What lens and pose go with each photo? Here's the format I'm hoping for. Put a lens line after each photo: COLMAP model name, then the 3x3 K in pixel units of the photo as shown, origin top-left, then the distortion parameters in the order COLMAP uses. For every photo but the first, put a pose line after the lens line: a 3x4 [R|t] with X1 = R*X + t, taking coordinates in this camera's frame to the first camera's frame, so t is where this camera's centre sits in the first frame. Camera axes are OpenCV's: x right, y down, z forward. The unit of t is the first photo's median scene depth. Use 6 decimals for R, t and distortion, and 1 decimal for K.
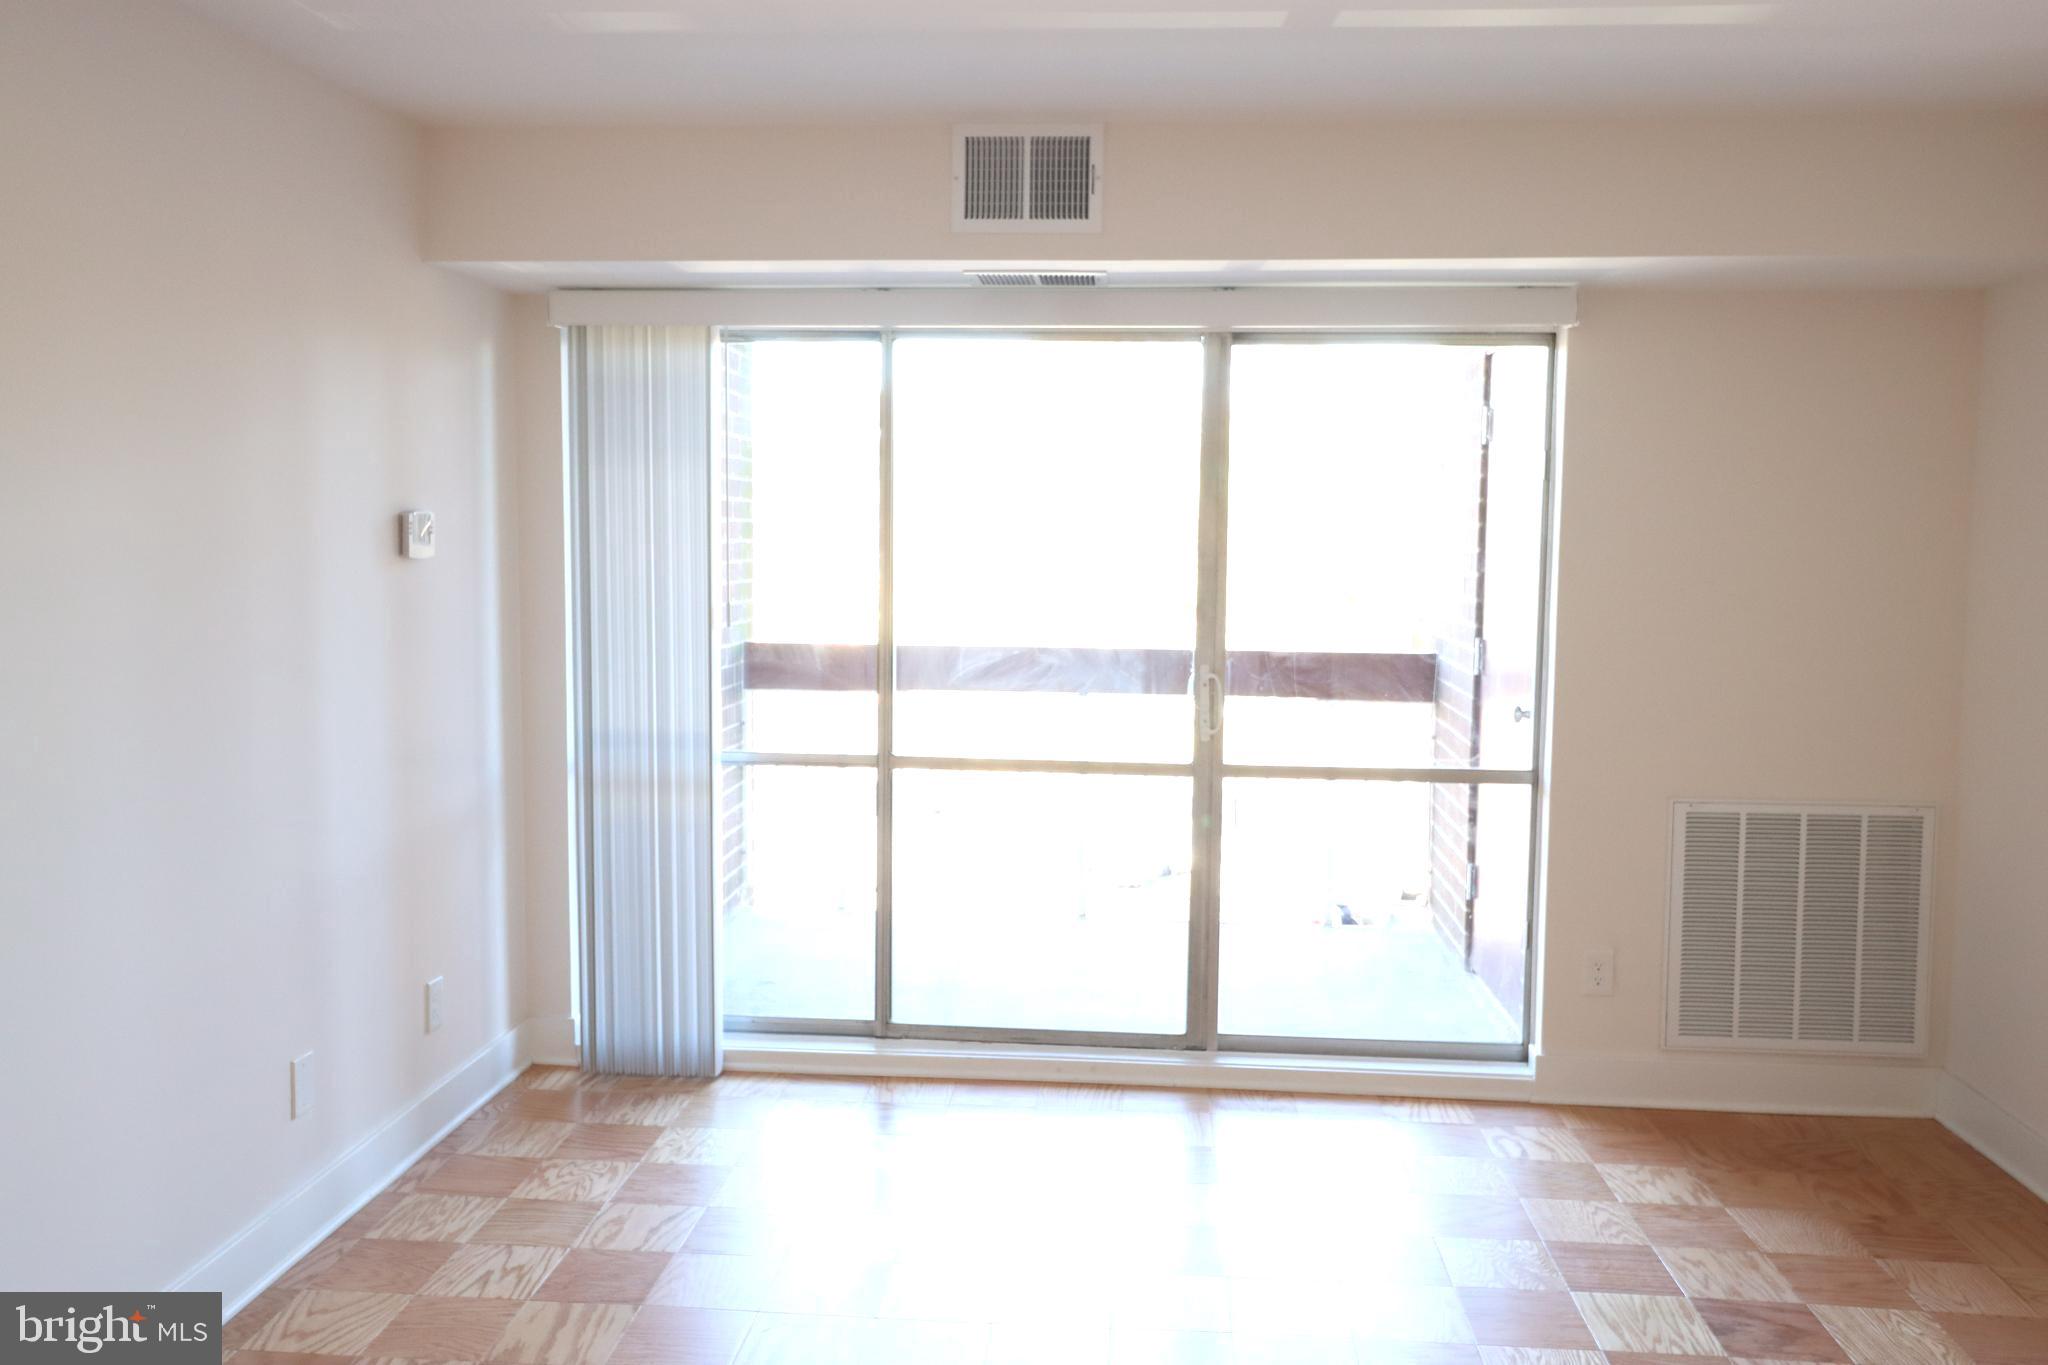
lens RADIAL K [[1673.1, 0, 1052.2], [0, 1673.1, 673.5], [0, 0, 1]] dist [0.072513, 0.000506]
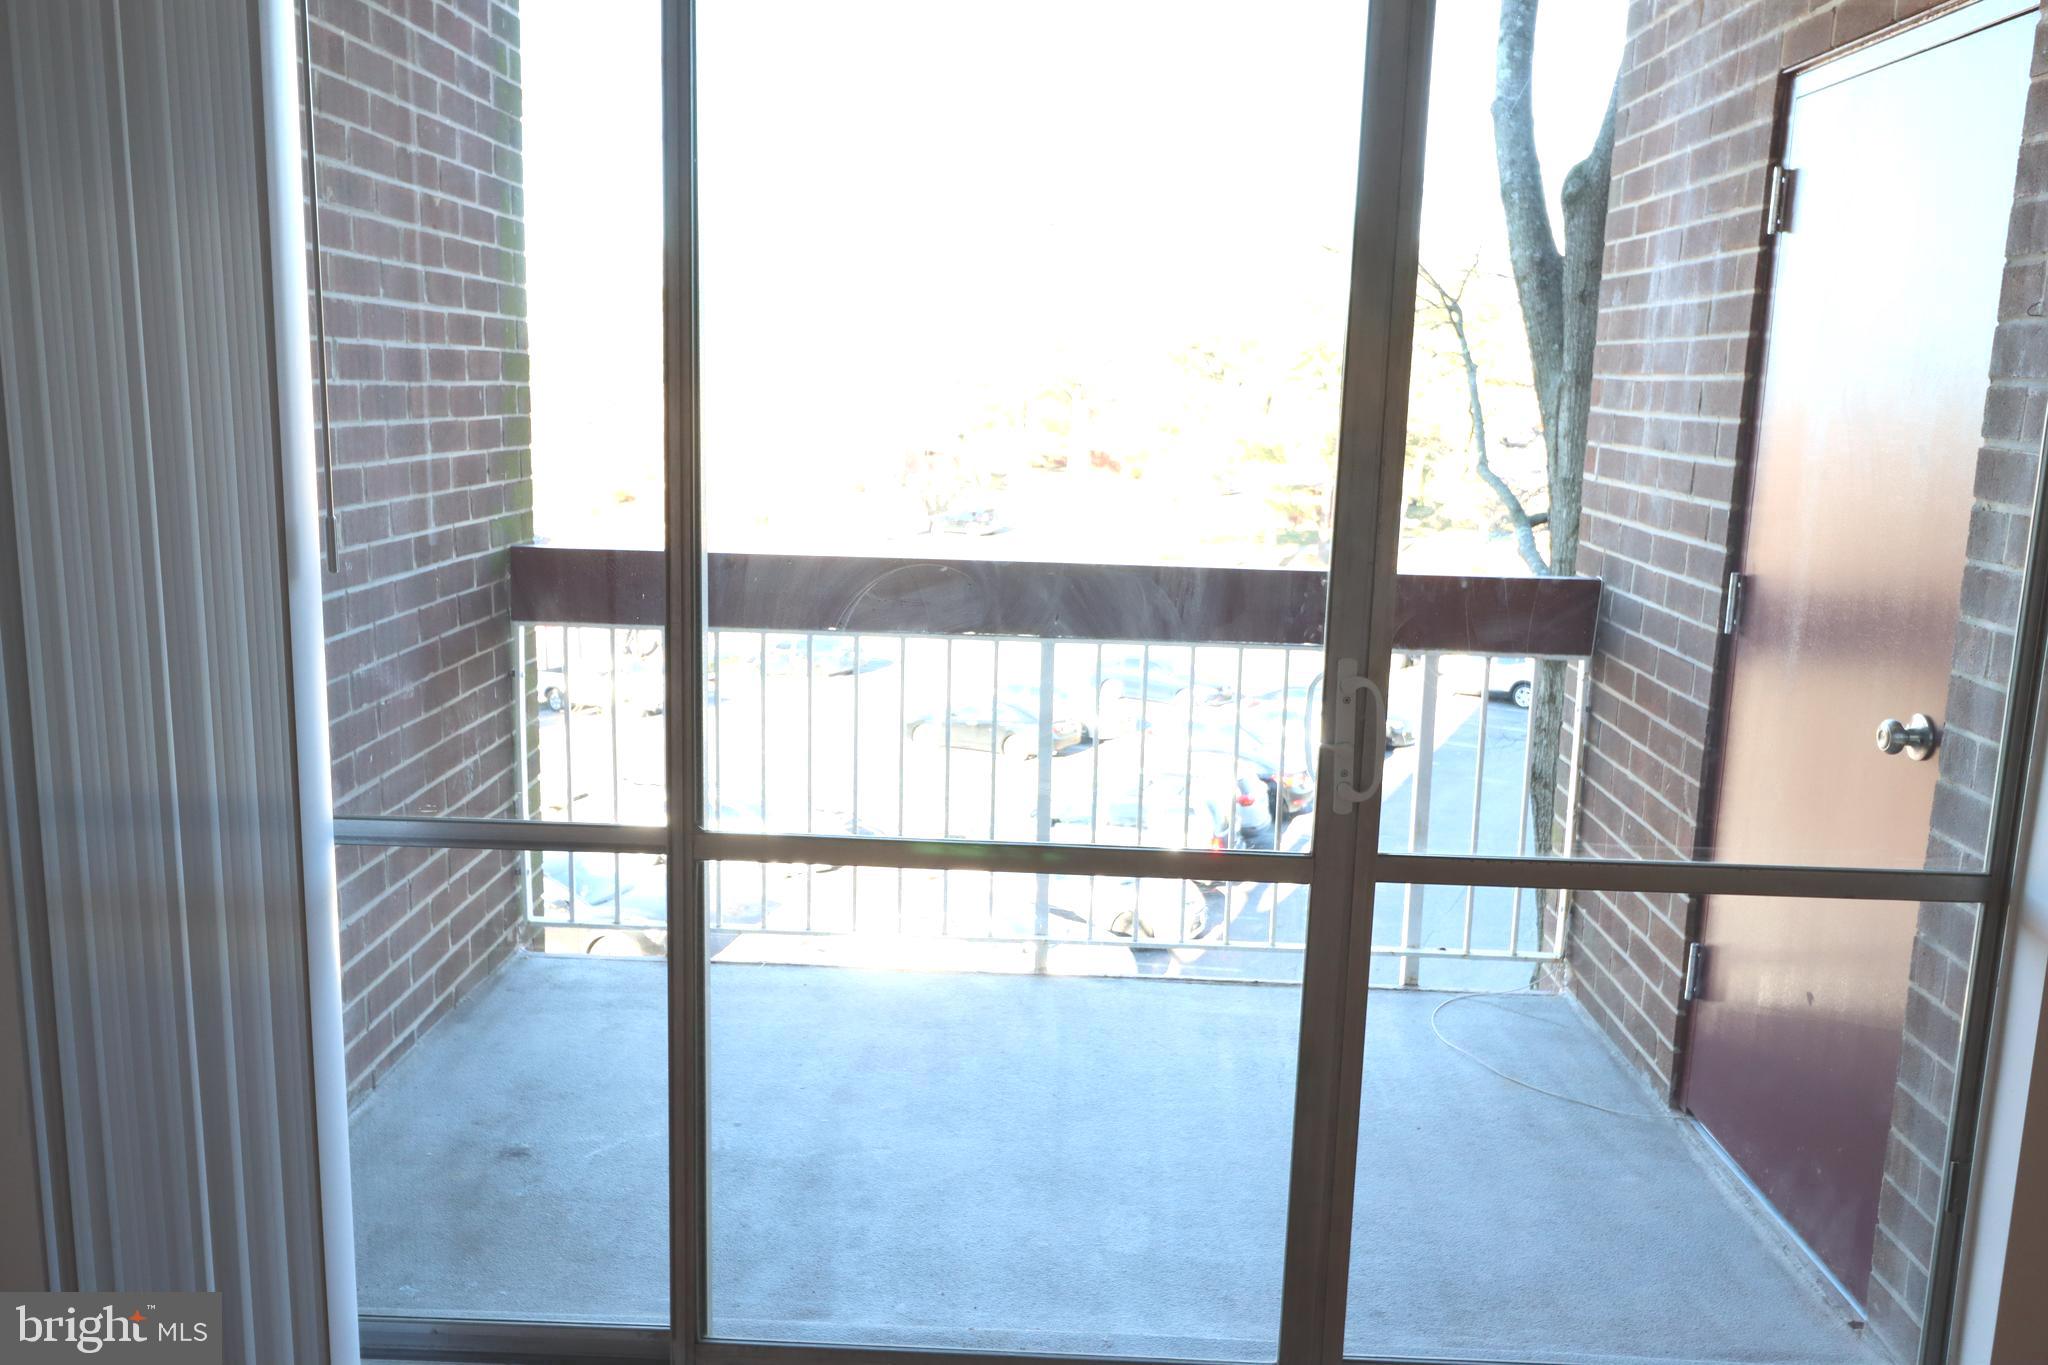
lens RADIAL K [[1632.9, 0, 1022.4], [0, 1632.9, 659.0], [0, 0, 1]] dist [0.007858, 0.001350]
pose [[0.999262, 0.011837, 0.036535, -0.021615], [-0.014862, 0.996383, 0.083671, -0.046638], [-0.035413, -0.084152, 0.995823, 0.579013]]
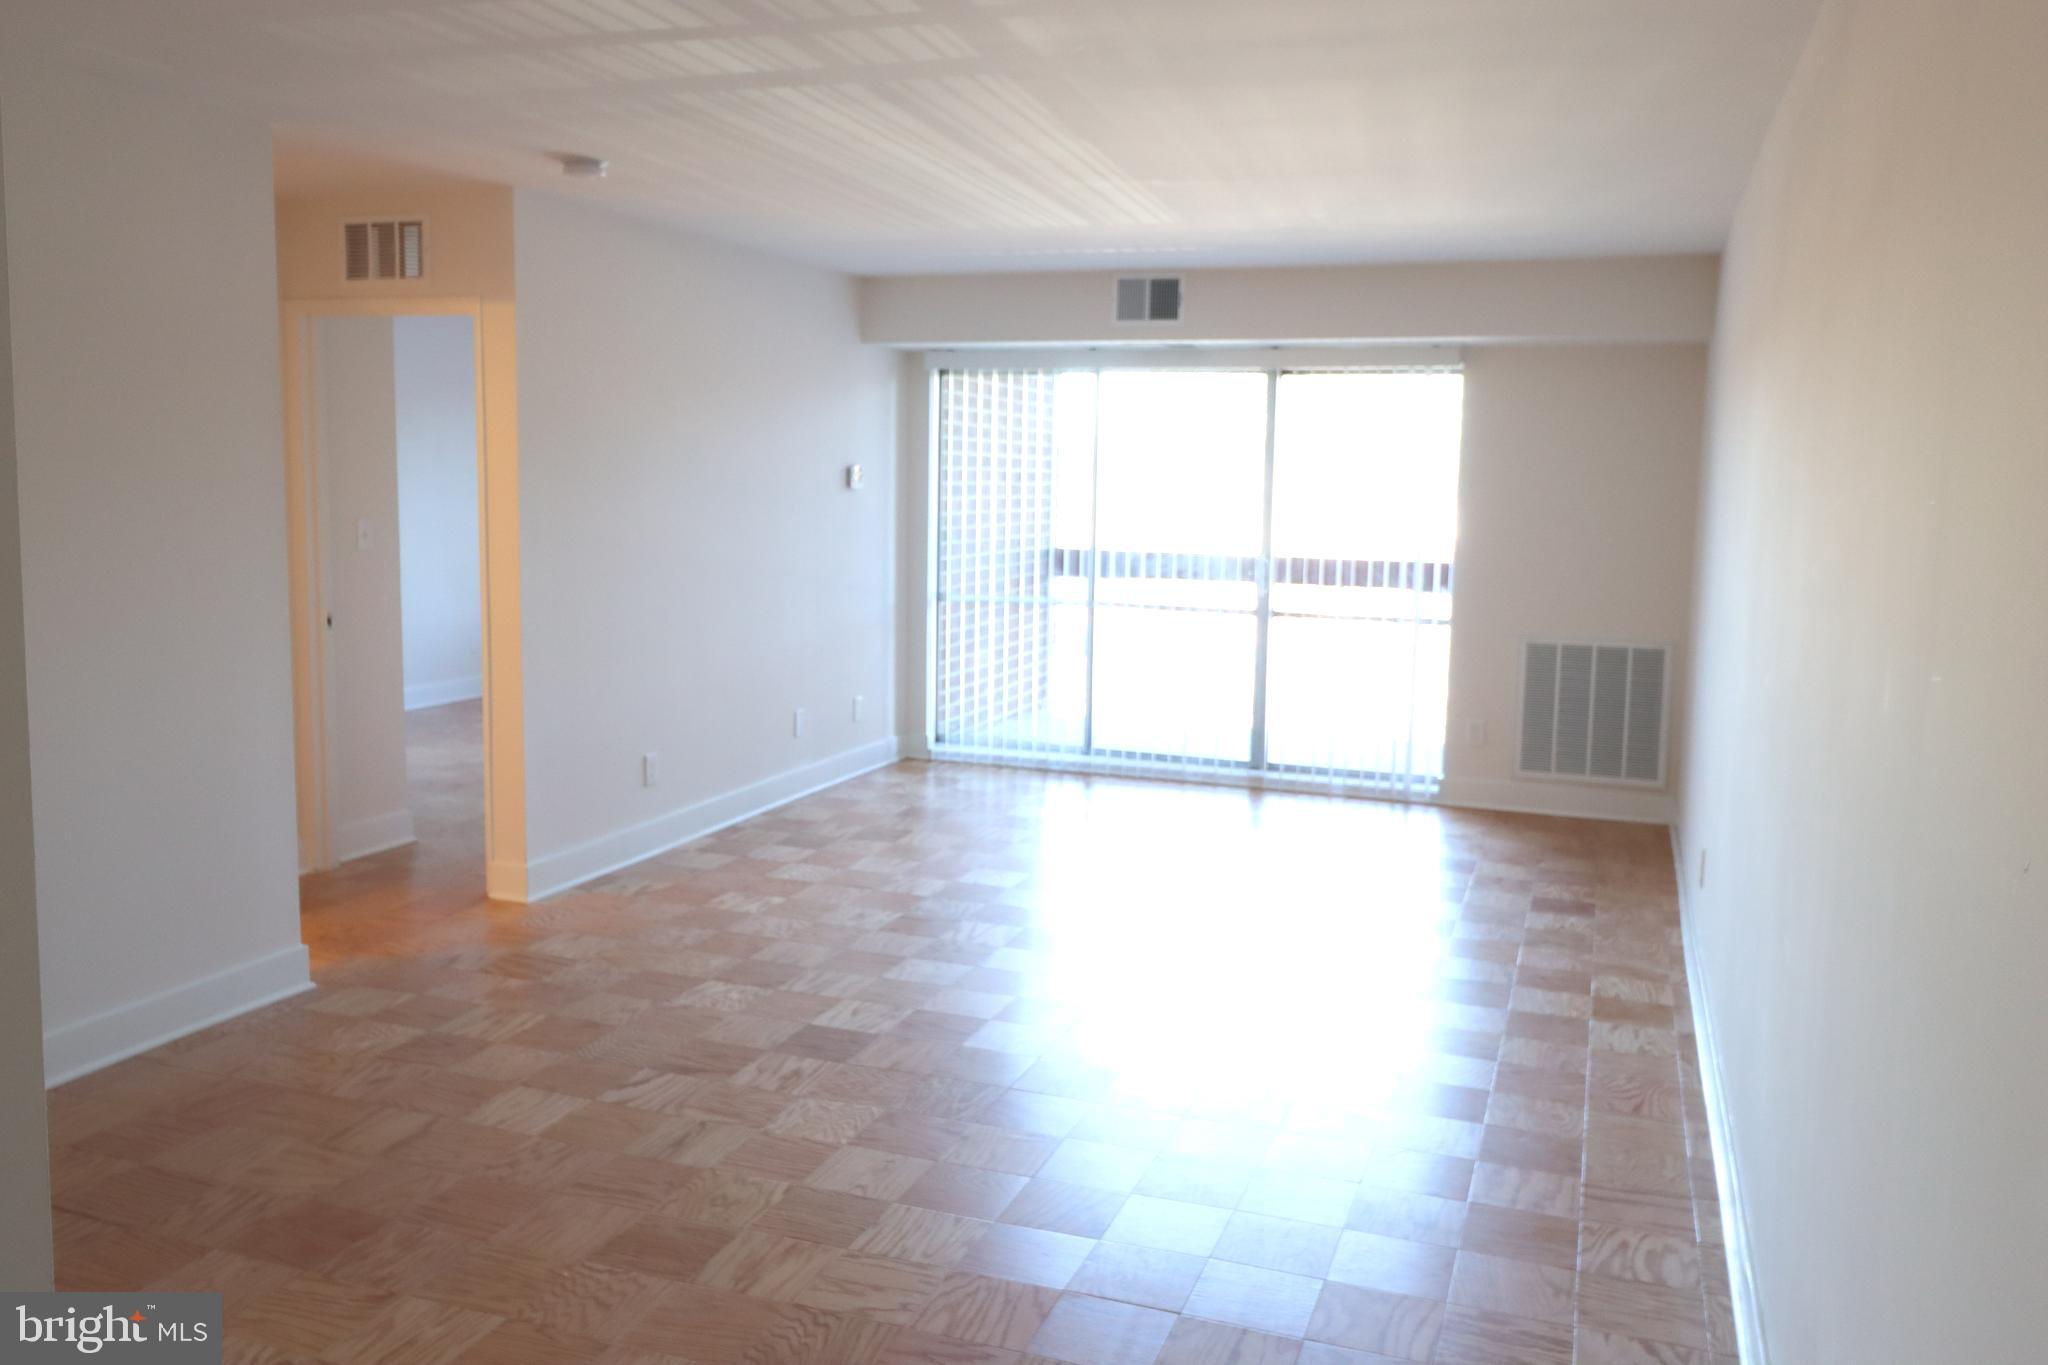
lens RADIAL K [[1632.9, 0, 1022.4], [0, 1632.9, 659.0], [0, 0, 1]] dist [0.007858, 0.001350]
pose [[0.959318, 0.040838, -0.279360, 0.343663], [-0.034657, 0.999034, 0.027033, 0.070243], [0.280194, -0.016252, 0.959806, -0.768057]]
